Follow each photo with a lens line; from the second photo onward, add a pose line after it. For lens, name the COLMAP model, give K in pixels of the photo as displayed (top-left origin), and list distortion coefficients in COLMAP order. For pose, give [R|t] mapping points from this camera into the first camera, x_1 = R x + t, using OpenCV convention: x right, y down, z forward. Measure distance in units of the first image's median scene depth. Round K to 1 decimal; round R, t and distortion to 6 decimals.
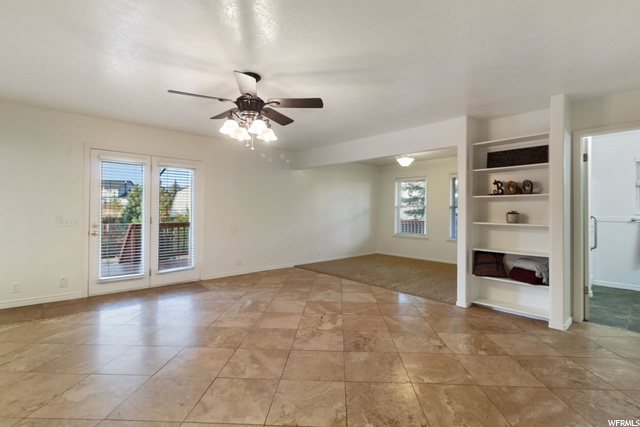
lens RADIAL K [[302.9, 0, 320.0], [0, 302.9, 213.5], [0, 0, 1]] dist [-0.001602, -0.000535]
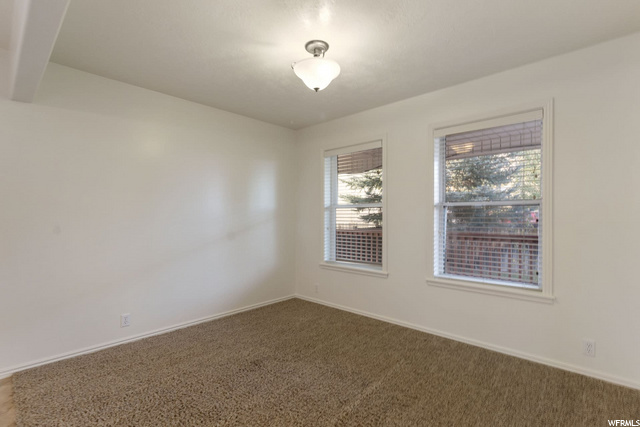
lens RADIAL K [[295.2, 0, 318.8], [0, 295.2, 209.1], [0, 0, 1]] dist [0.000025, -0.000059]
pose [[0.996469, -0.001632, 0.083947, 0.195262], [0.004136, 0.999552, -0.029657, -0.004808], [-0.083861, 0.029900, 0.996029, 0.510519]]
